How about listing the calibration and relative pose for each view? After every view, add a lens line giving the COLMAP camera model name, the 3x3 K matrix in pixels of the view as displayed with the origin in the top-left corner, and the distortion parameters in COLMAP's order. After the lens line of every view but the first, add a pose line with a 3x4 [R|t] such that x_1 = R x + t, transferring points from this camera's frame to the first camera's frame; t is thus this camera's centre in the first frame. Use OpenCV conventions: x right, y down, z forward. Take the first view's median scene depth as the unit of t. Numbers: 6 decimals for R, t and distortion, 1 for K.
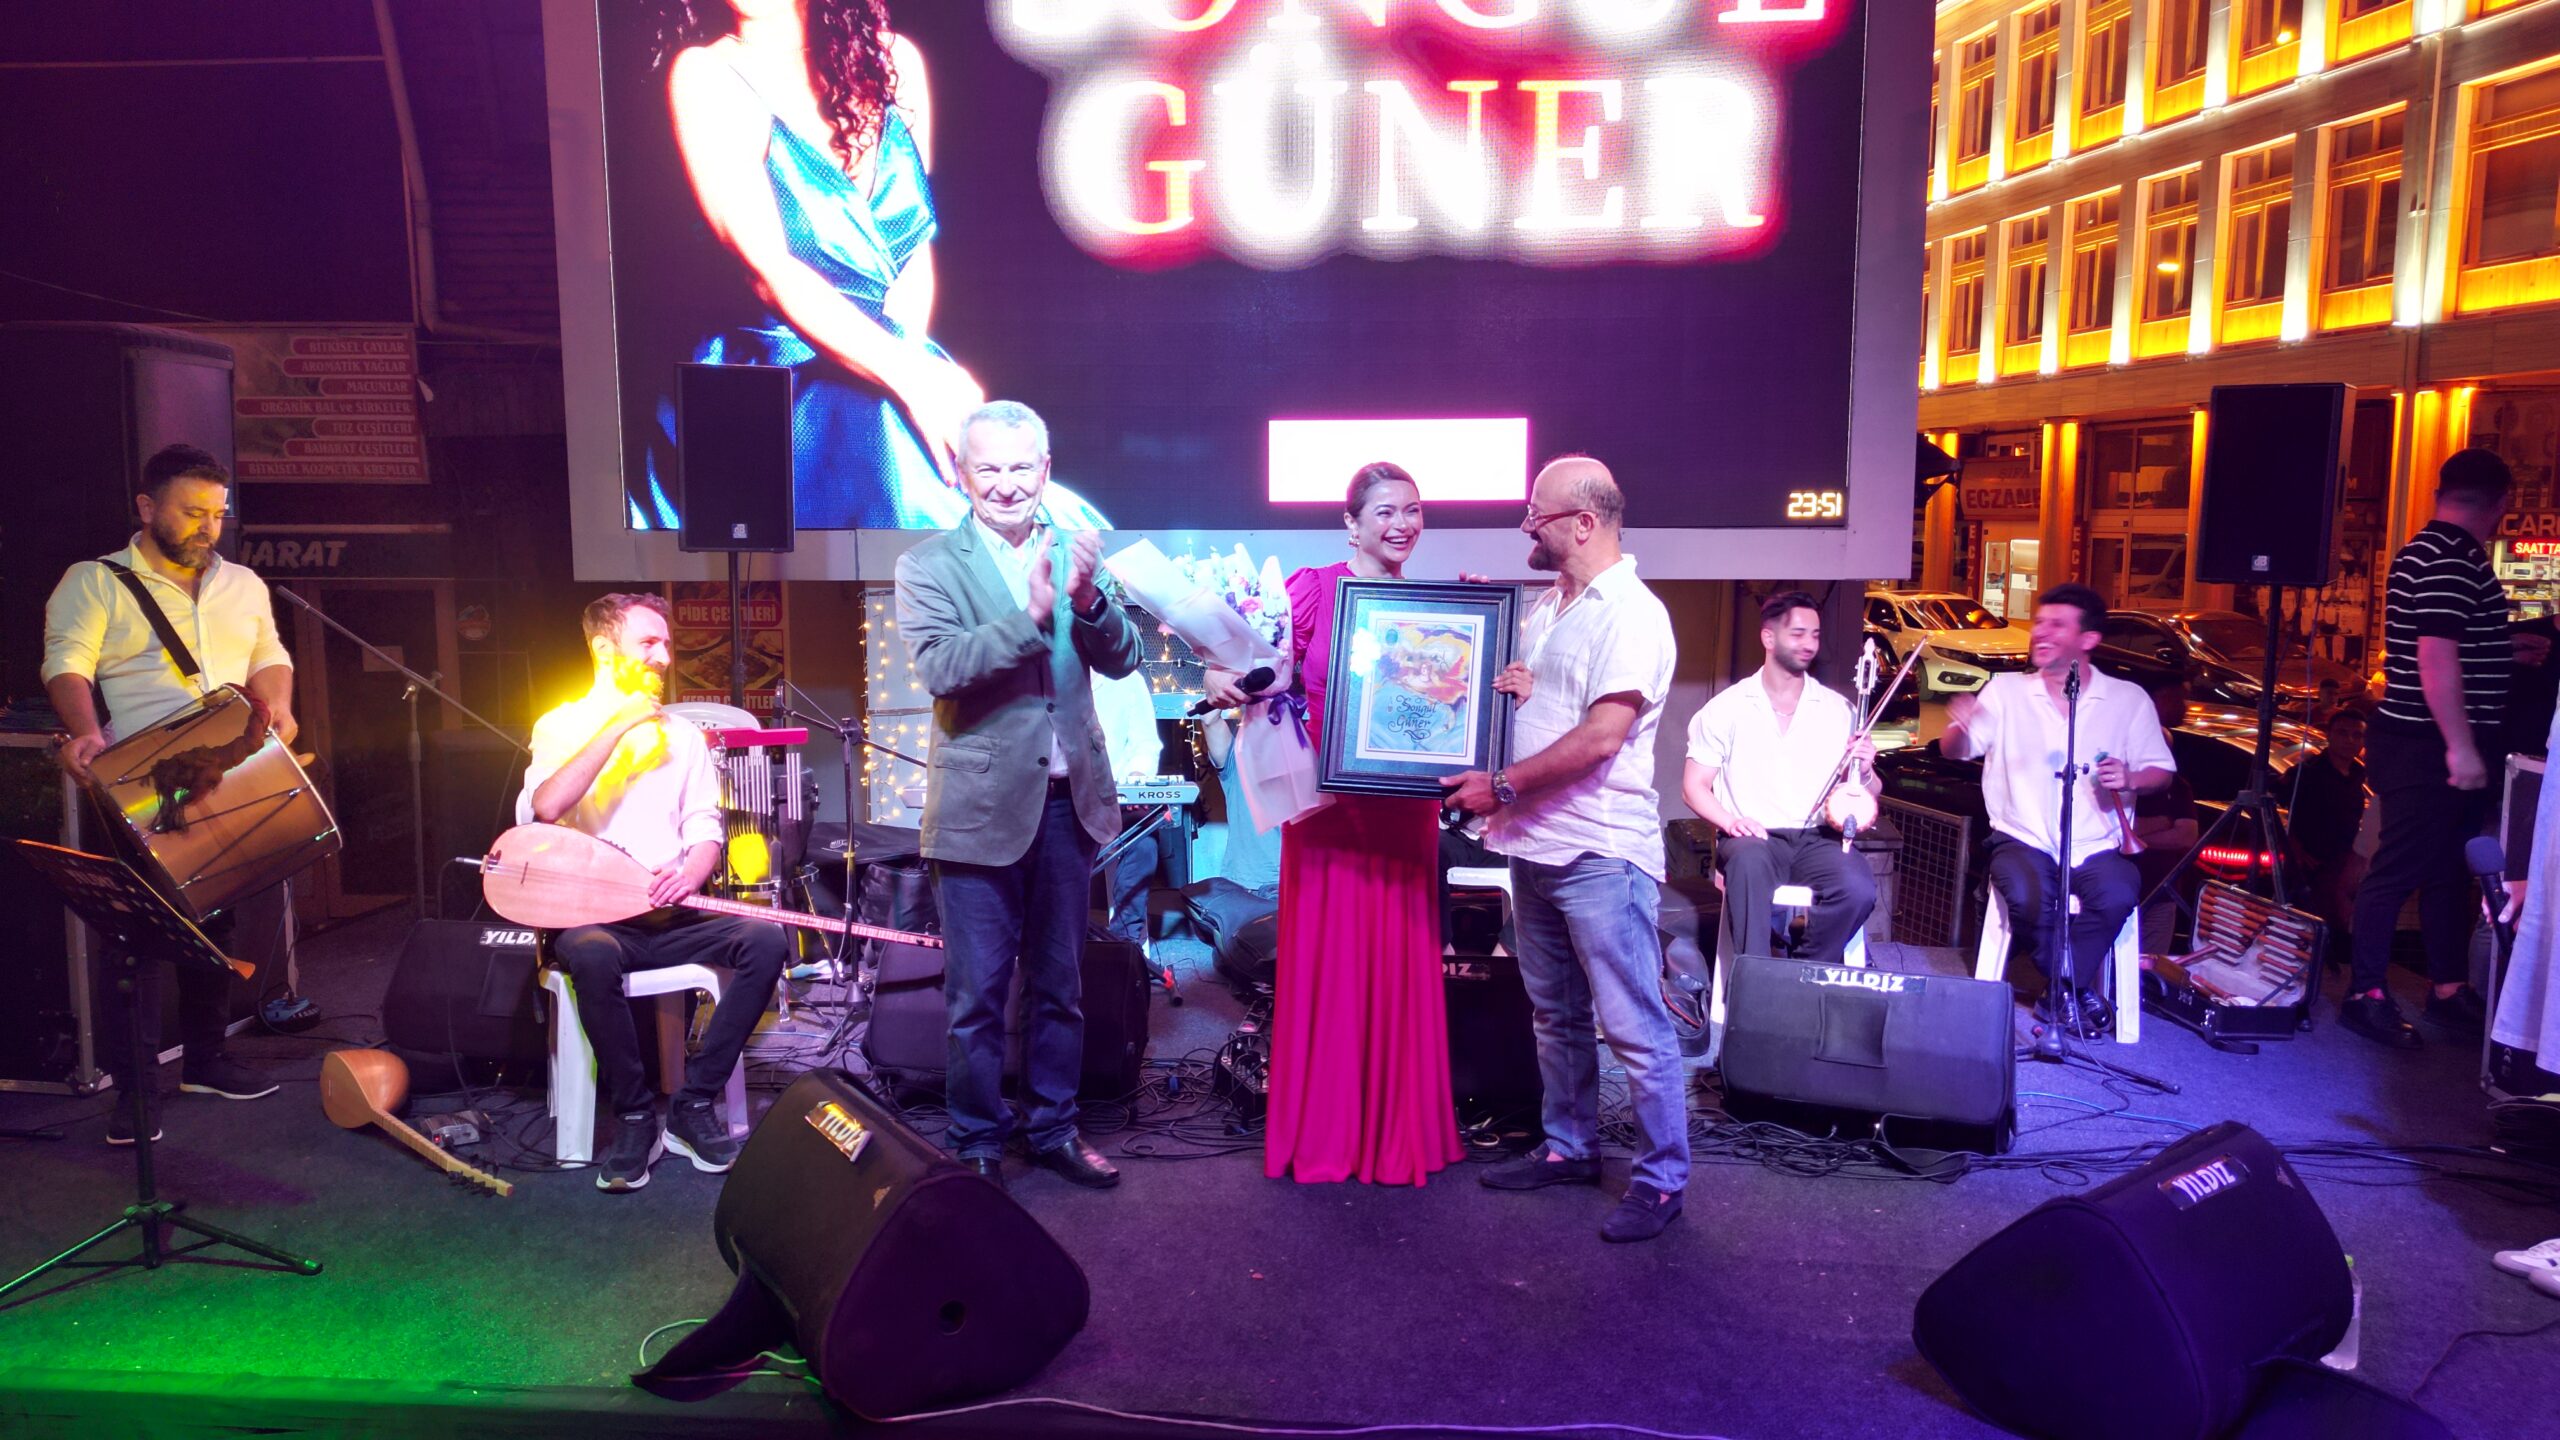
lens RADIAL K [[1798.0, 0, 1266.8], [0, 1798.0, 713.5], [0, 0, 1]] dist [0.065030, -0.060965]
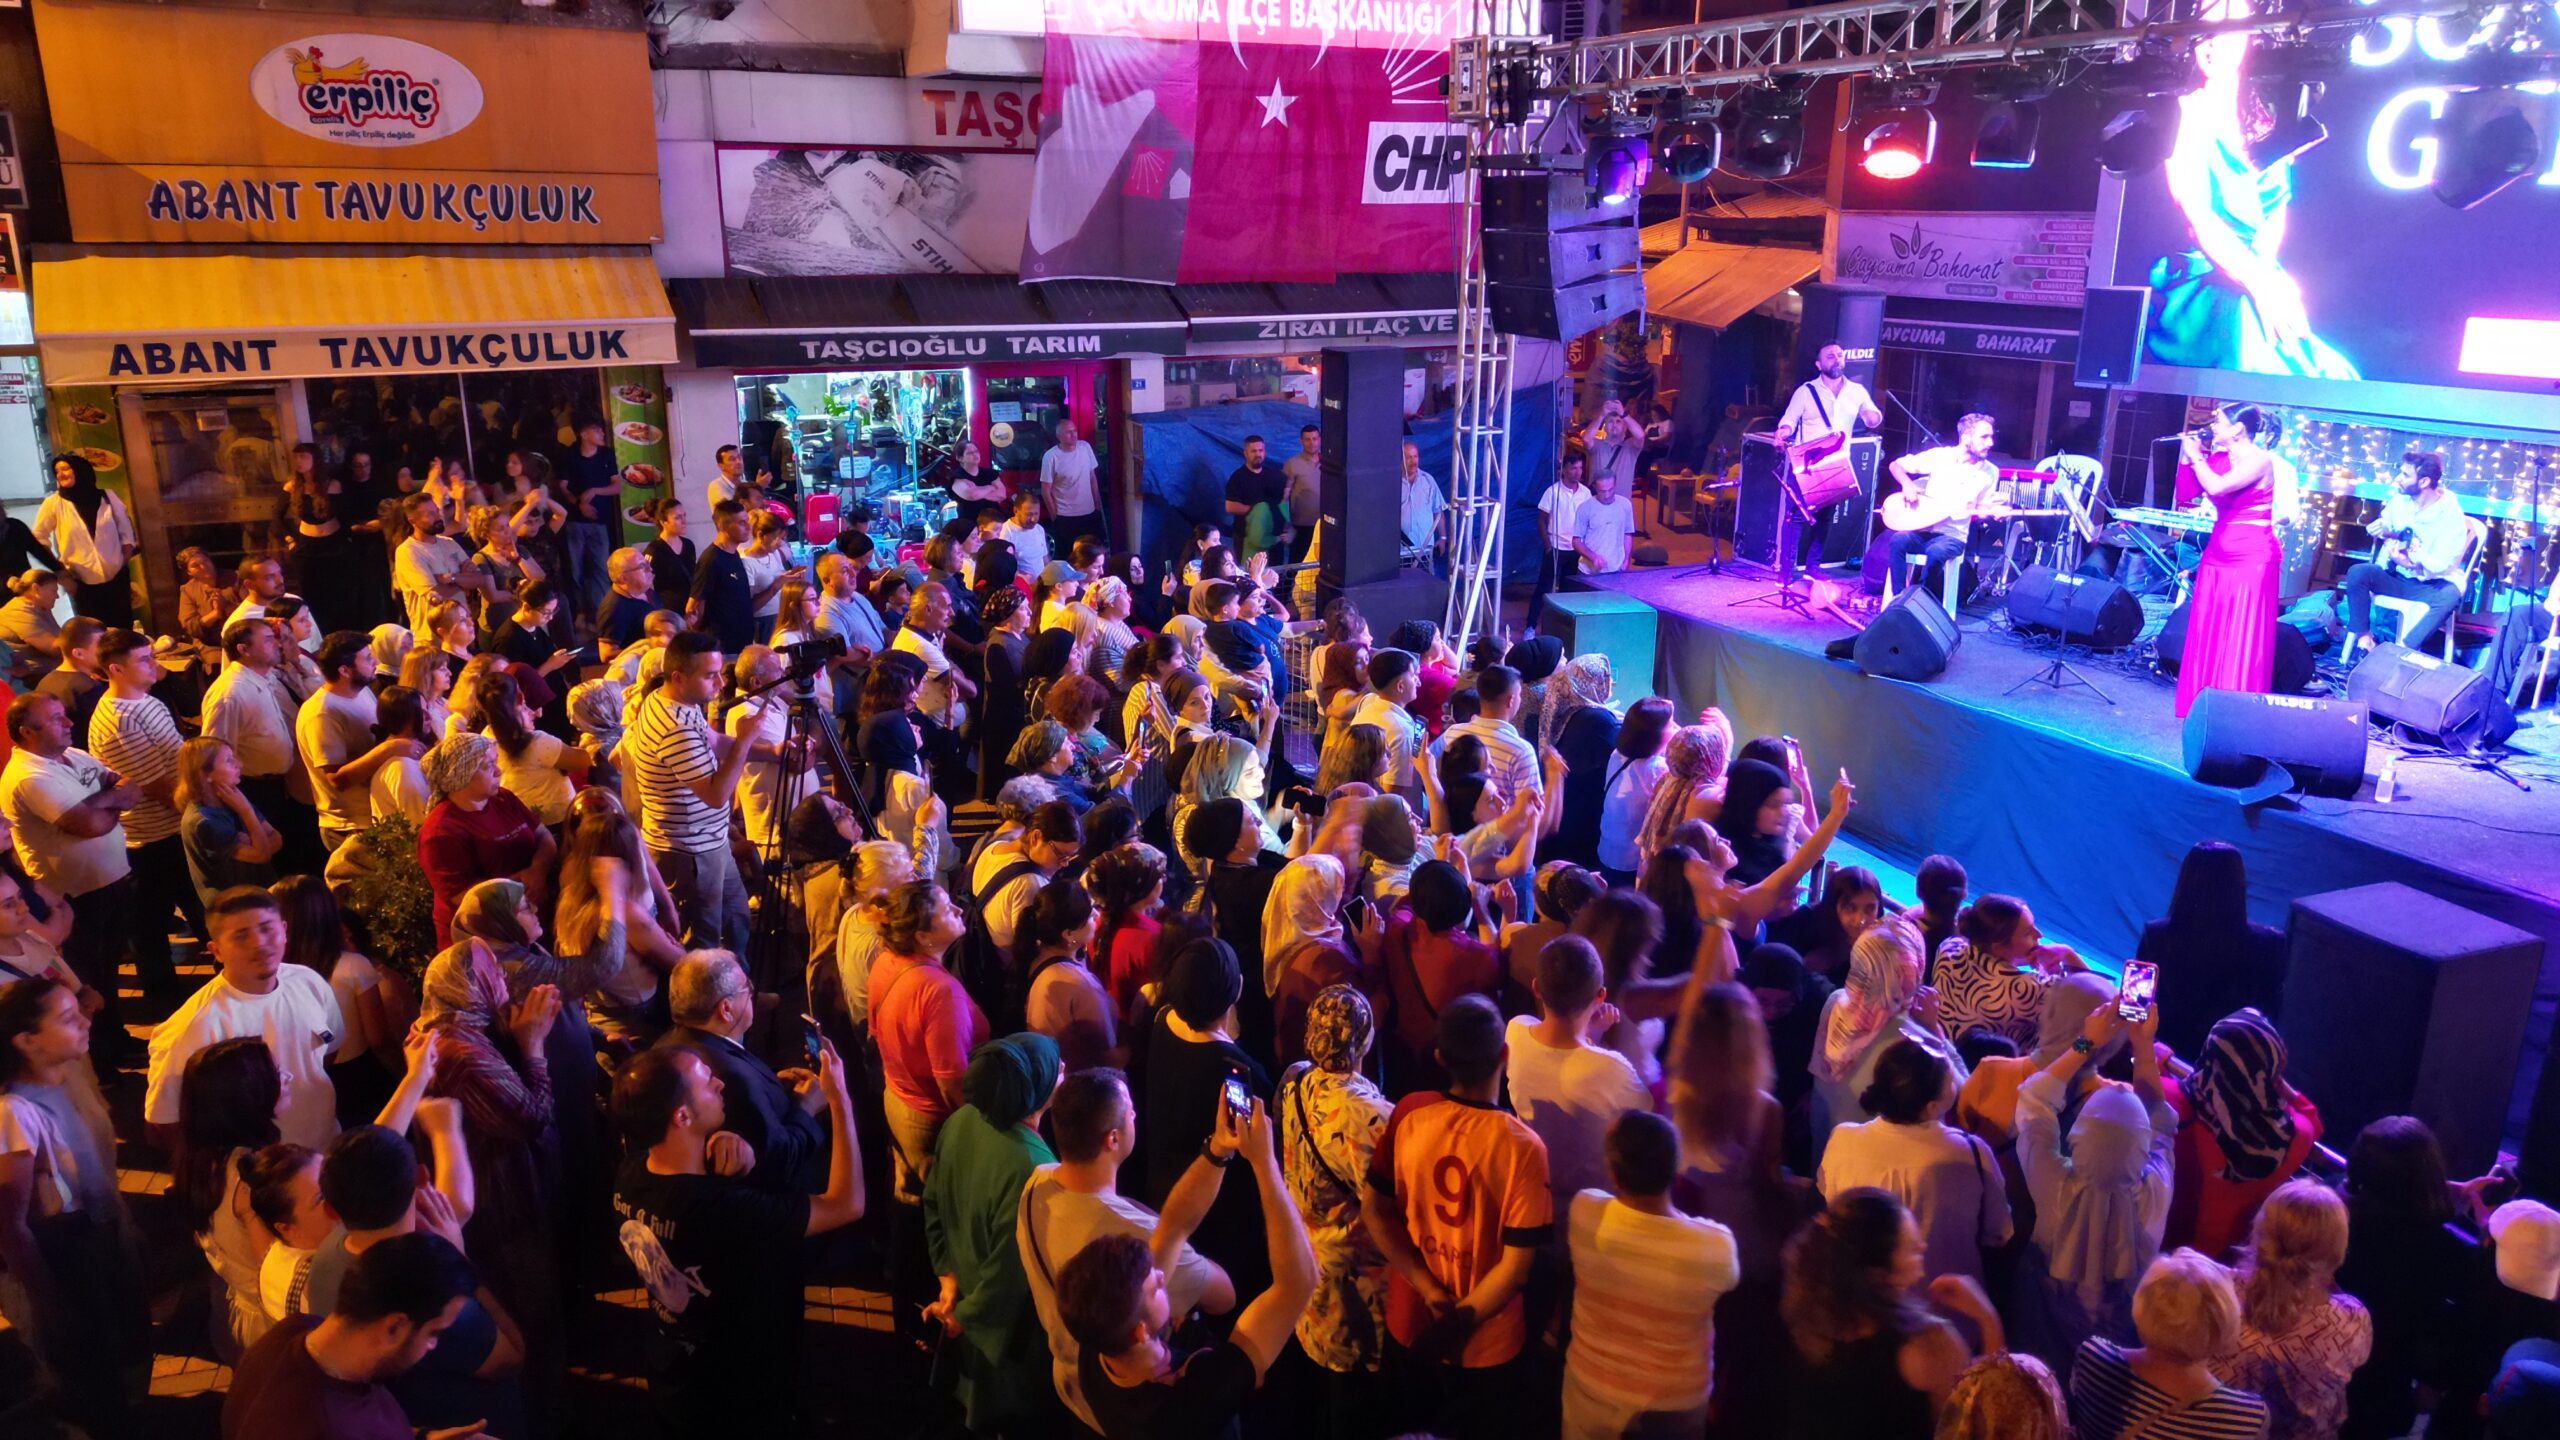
lens RADIAL K [[1798.0, 0, 1268.8], [0, 1798.0, 731.6], [0, 0, 1]] dist [0.065030, -0.060965]
pose [[0.505484, 0.240661, -0.828594, 0.616574], [-0.097062, 0.970079, 0.222542, -0.046240], [0.857359, -0.032066, 0.513719, -0.514984]]
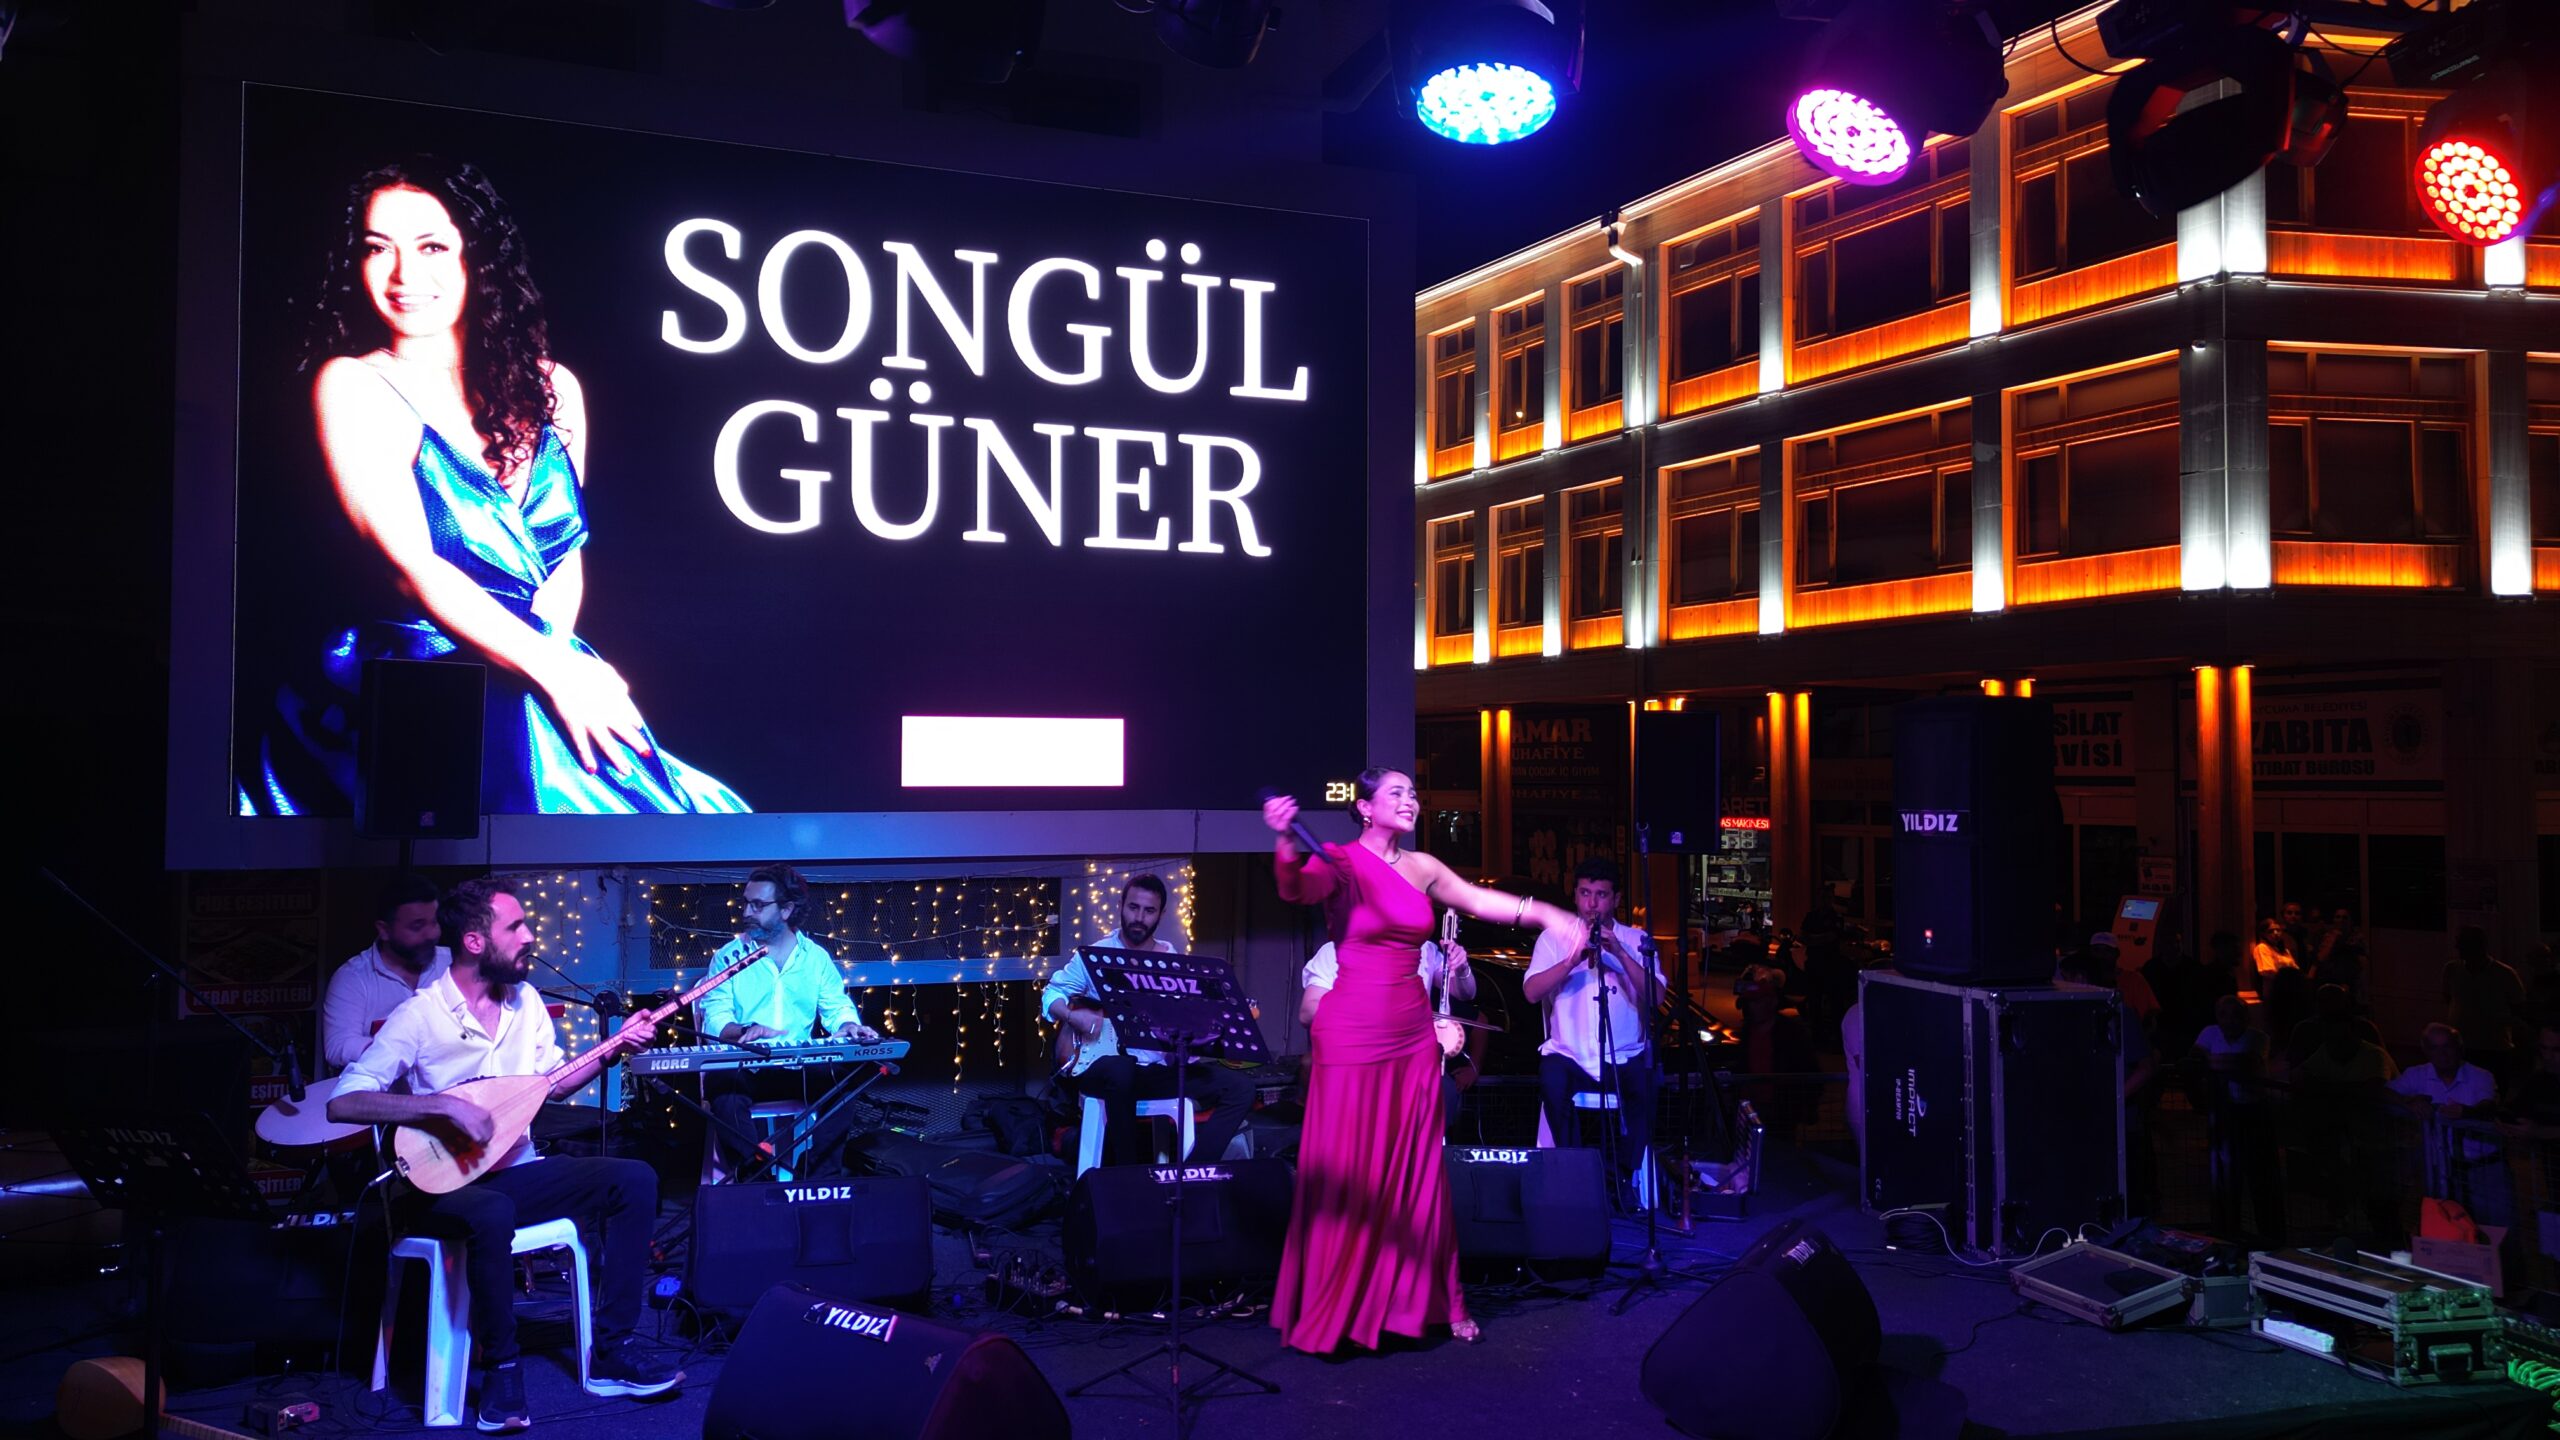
lens RADIAL K [[1798.0, 0, 1261.2], [0, 1798.0, 707.5], [0, 0, 1]] dist [0.065030, -0.060965]
pose [[0.929955, 0.019163, 0.367173, -0.141851], [0.038211, 0.988196, -0.148354, 0.005592], [-0.365682, 0.151993, 0.918246, -0.085560]]
